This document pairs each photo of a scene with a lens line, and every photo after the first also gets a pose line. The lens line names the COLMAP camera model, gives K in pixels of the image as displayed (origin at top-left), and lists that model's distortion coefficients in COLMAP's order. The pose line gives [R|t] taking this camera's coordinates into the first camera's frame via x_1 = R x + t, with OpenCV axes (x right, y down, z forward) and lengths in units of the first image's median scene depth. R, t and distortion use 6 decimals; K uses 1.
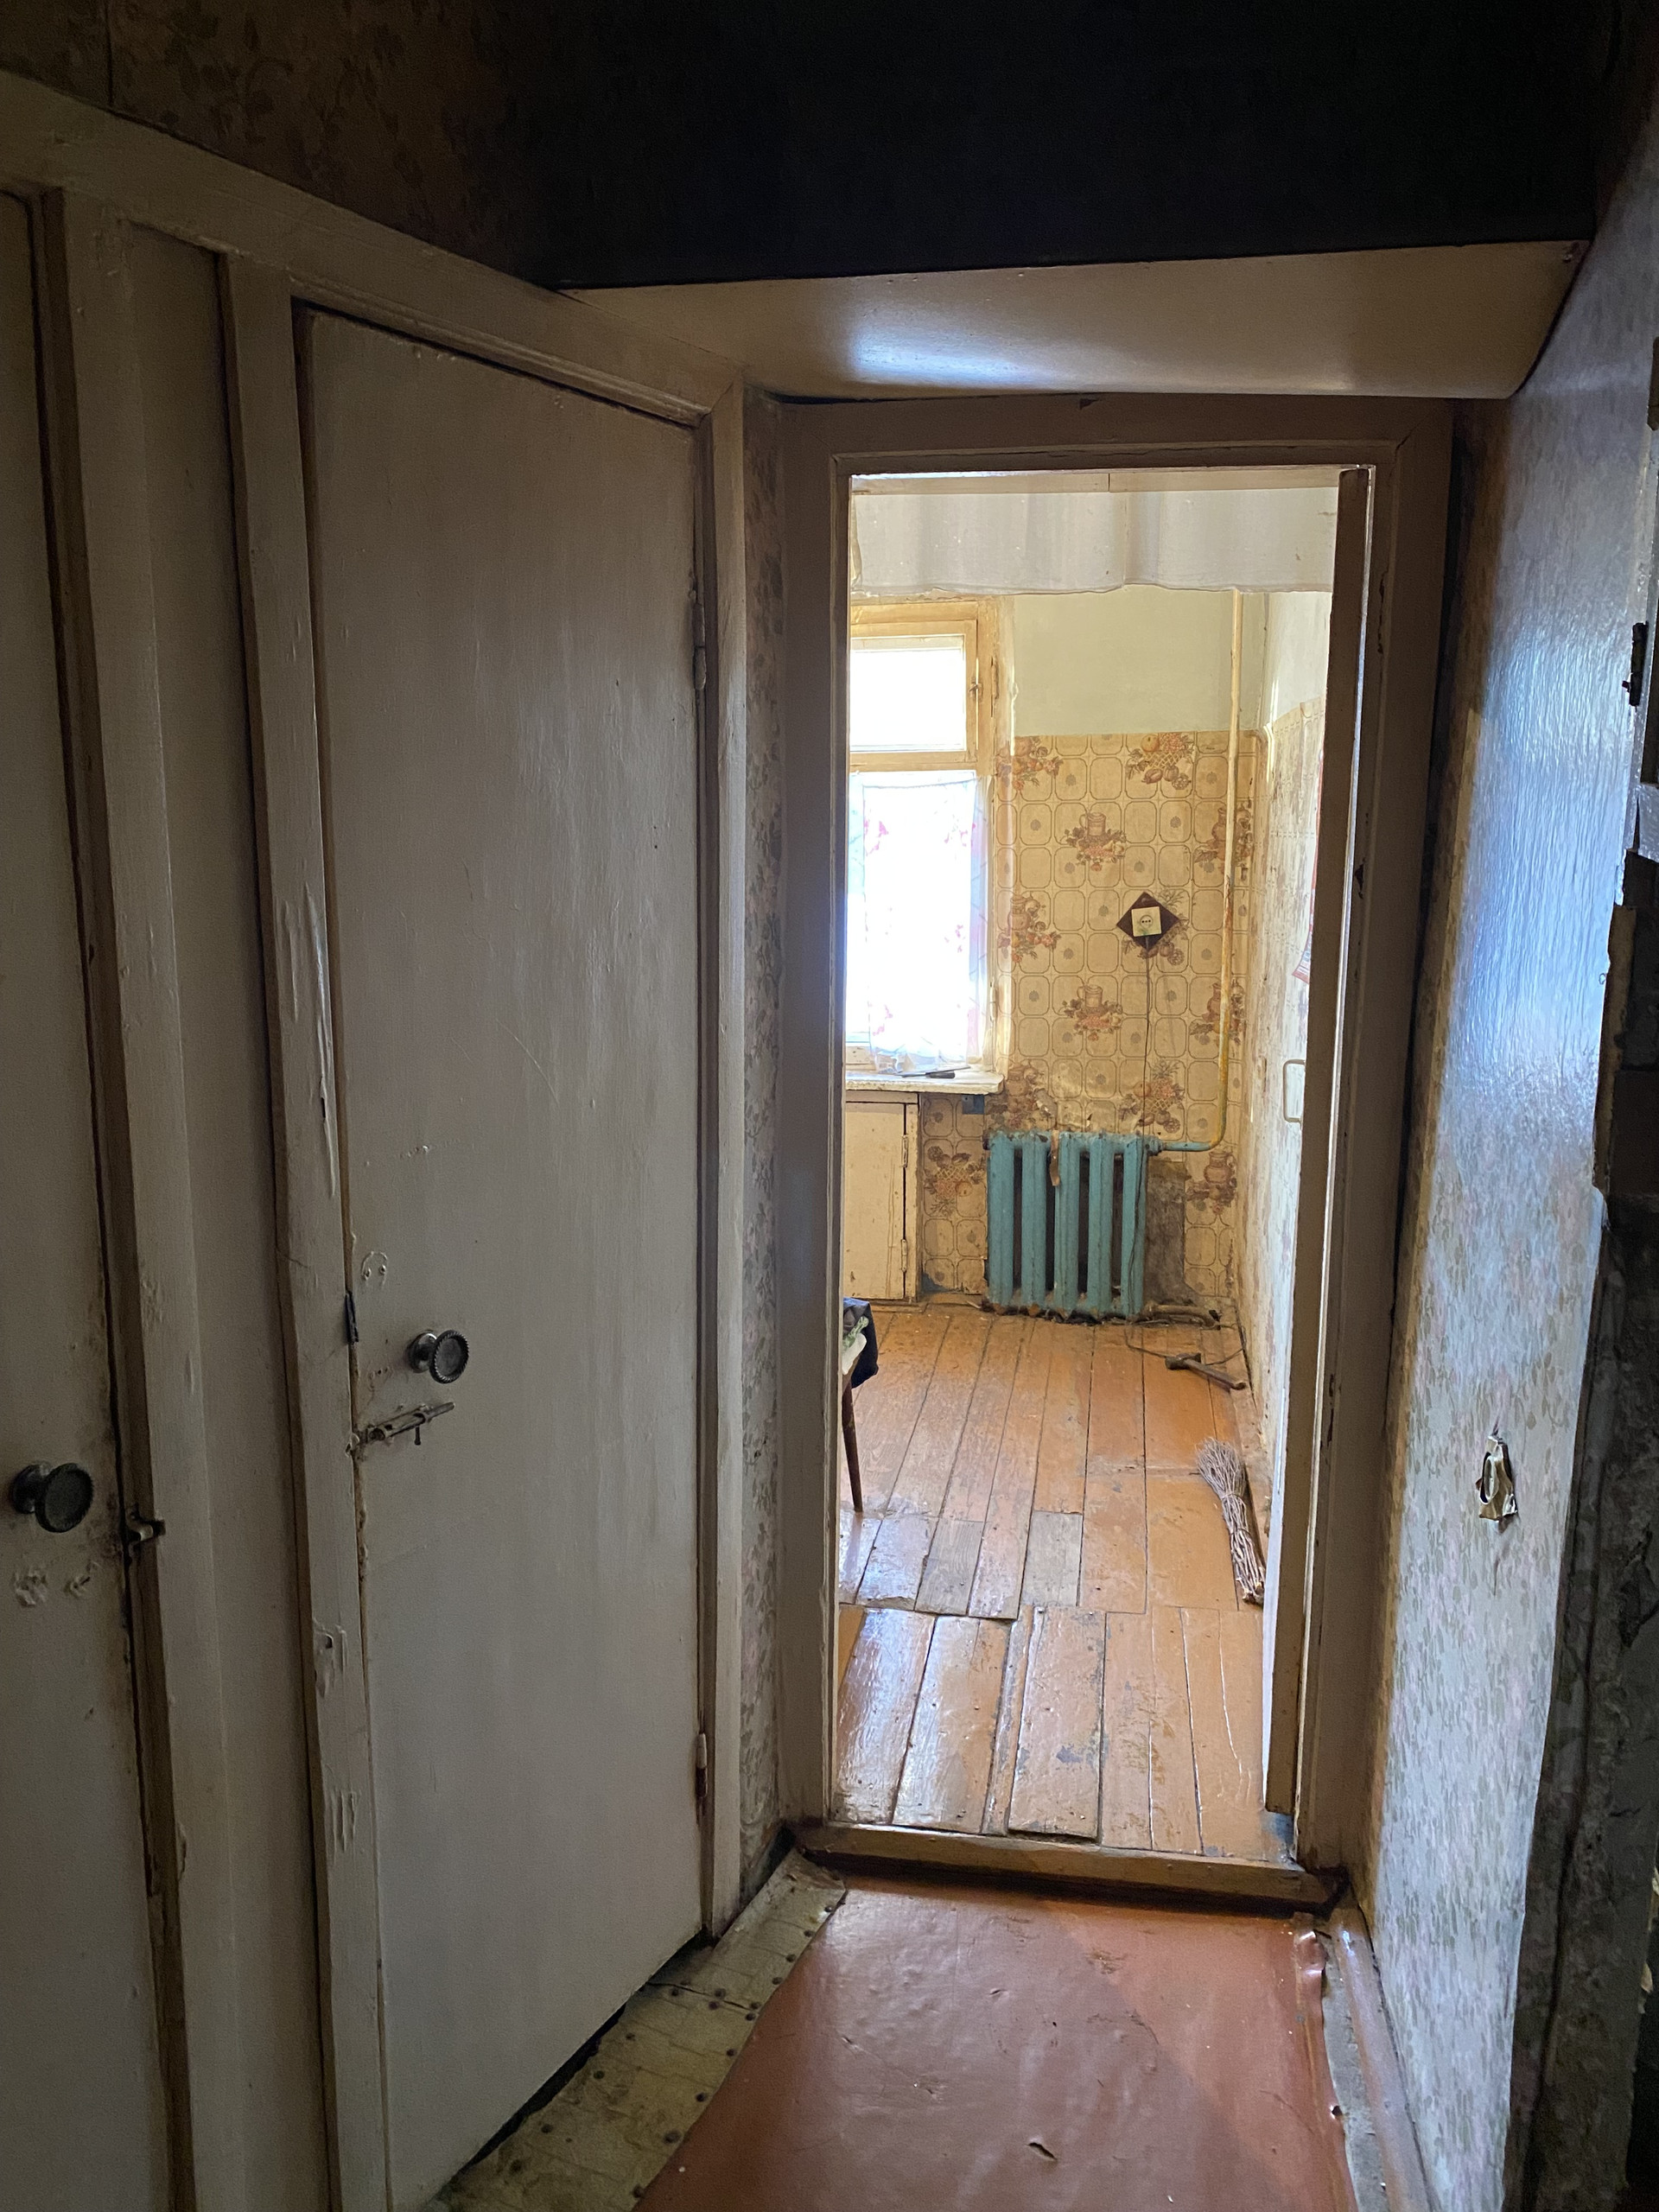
lens RADIAL K [[1704.3, 0, 825.4], [0, 1704.3, 1113.1], [0, 0, 1]] dist [0.044932, -0.032884]
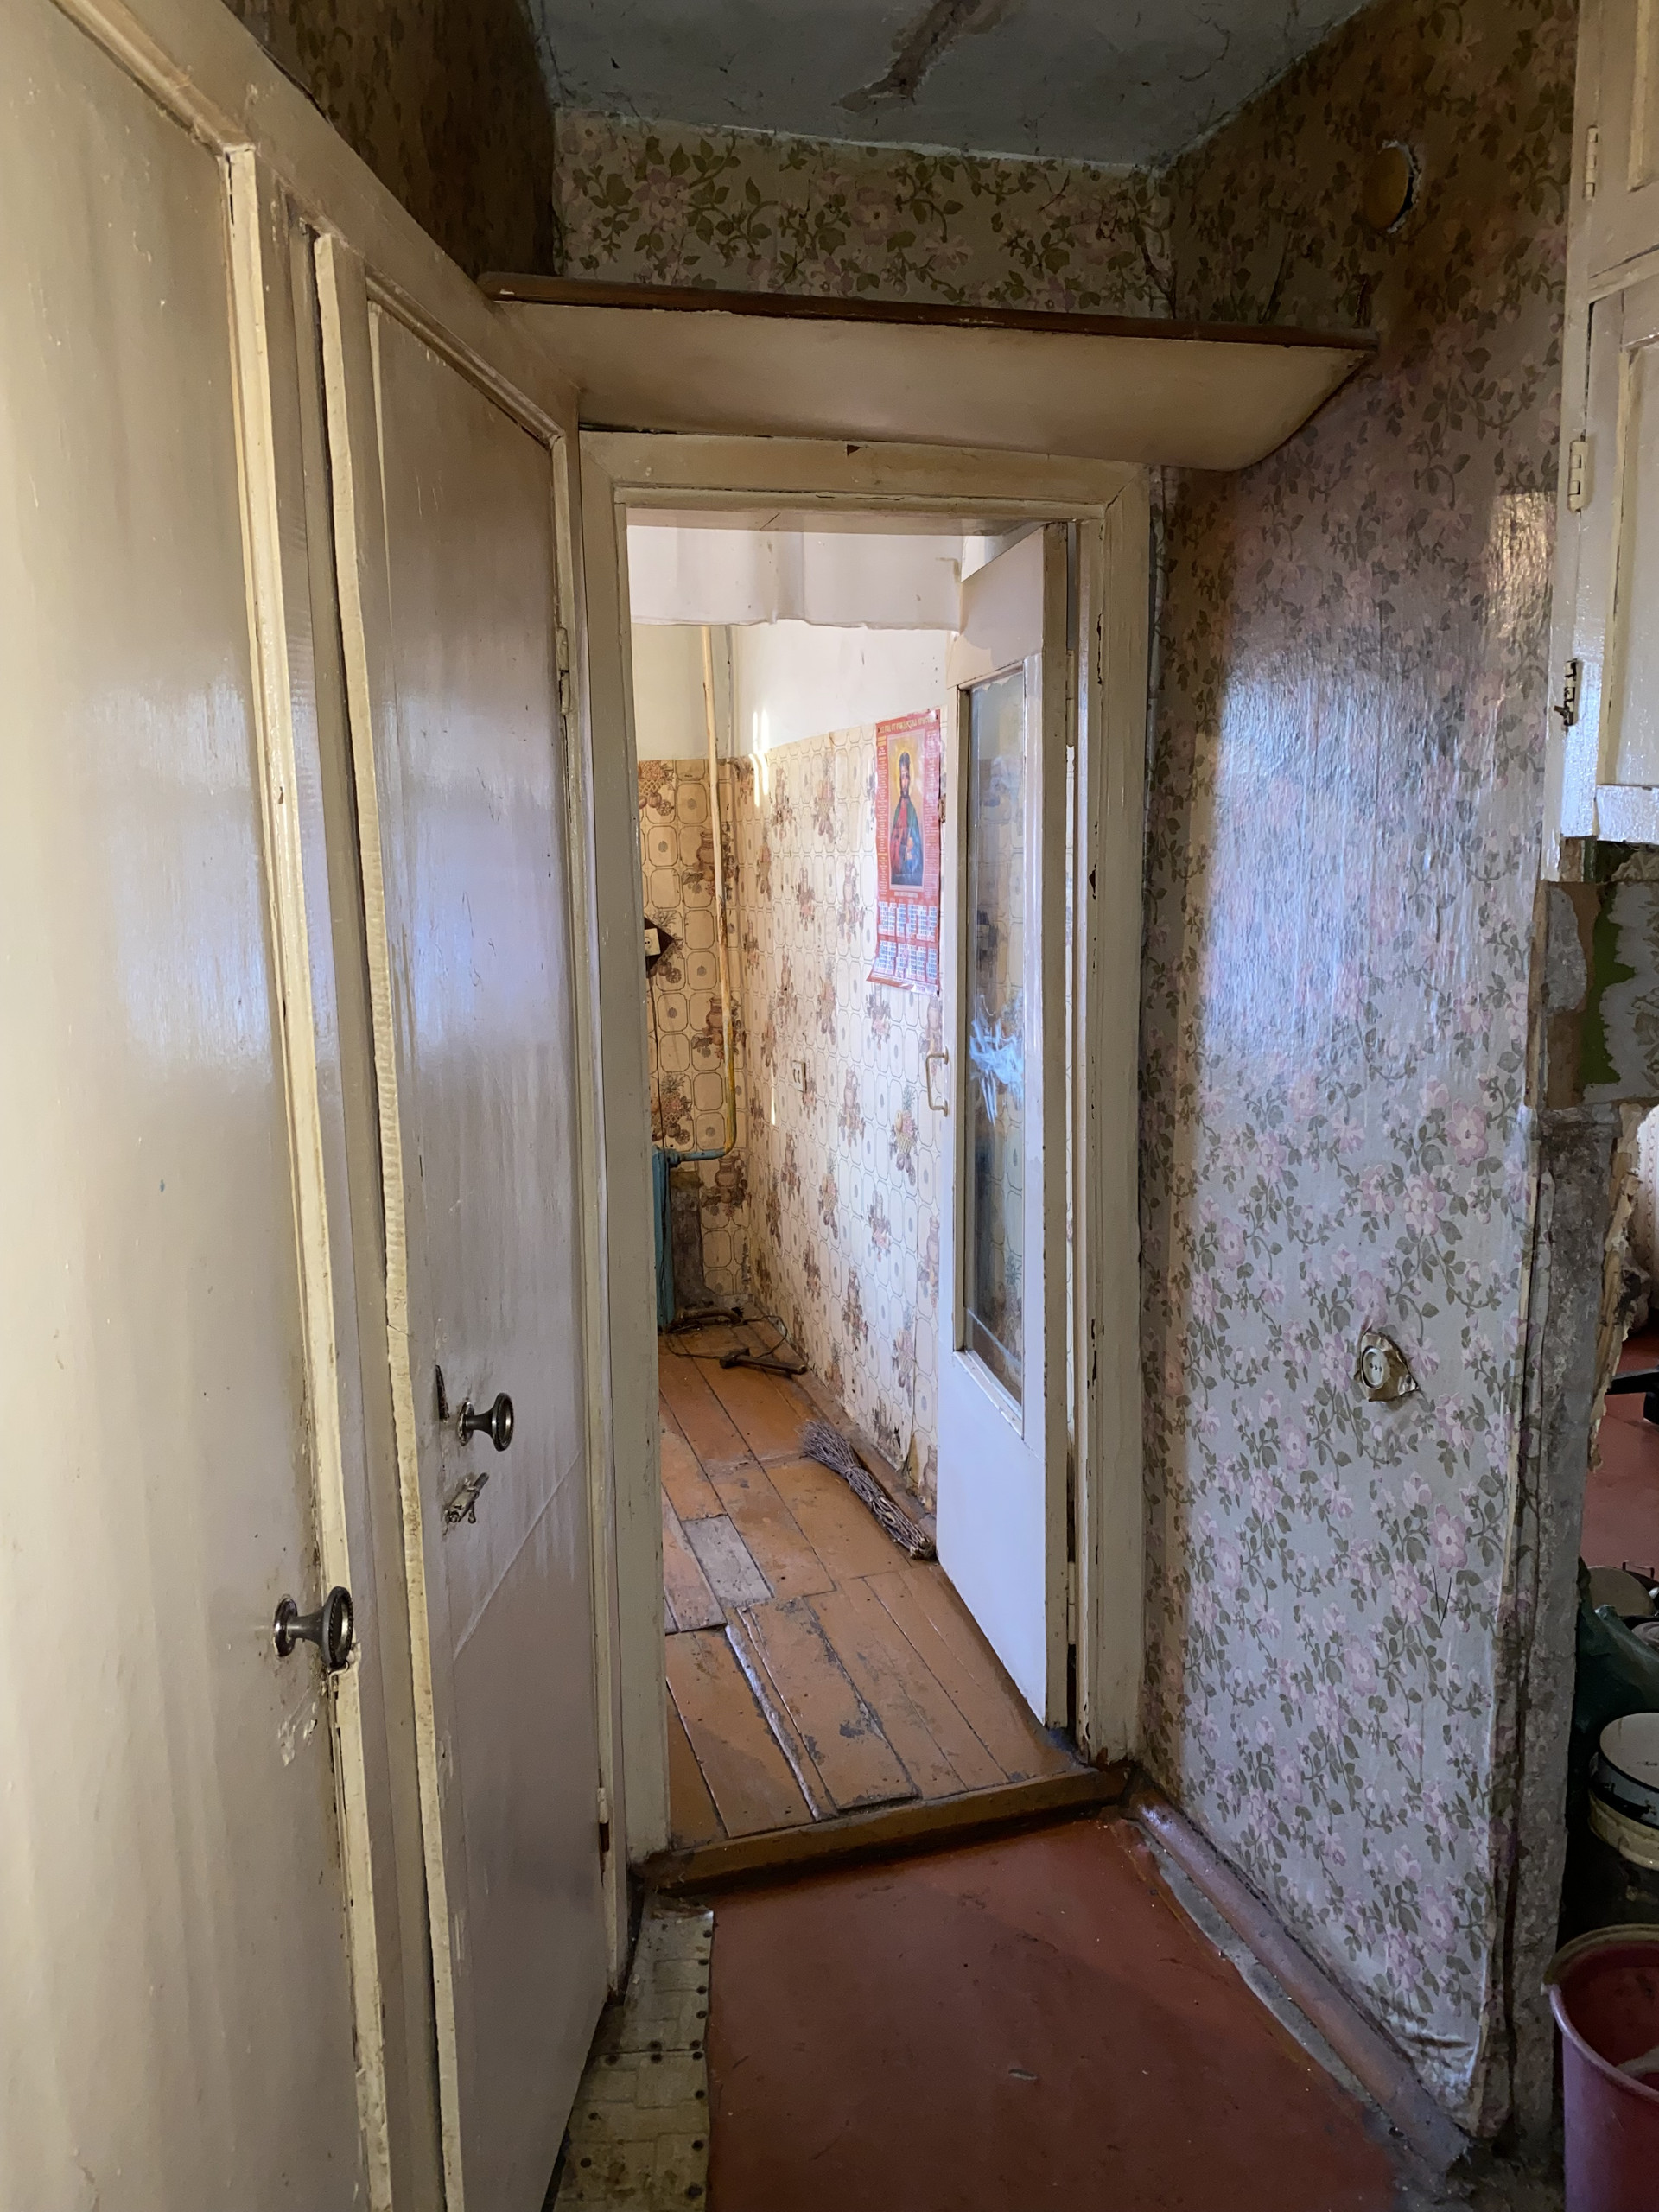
lens RADIAL K [[1704.3, 0, 821.4], [0, 1704.3, 1094.9], [0, 0, 1]] dist [0.044932, -0.032884]
pose [[0.899343, -0.093026, 0.427233, -0.168096], [0.105138, 0.994446, -0.004788, -0.004391], [-0.424414, 0.049225, 0.904129, 0.025232]]
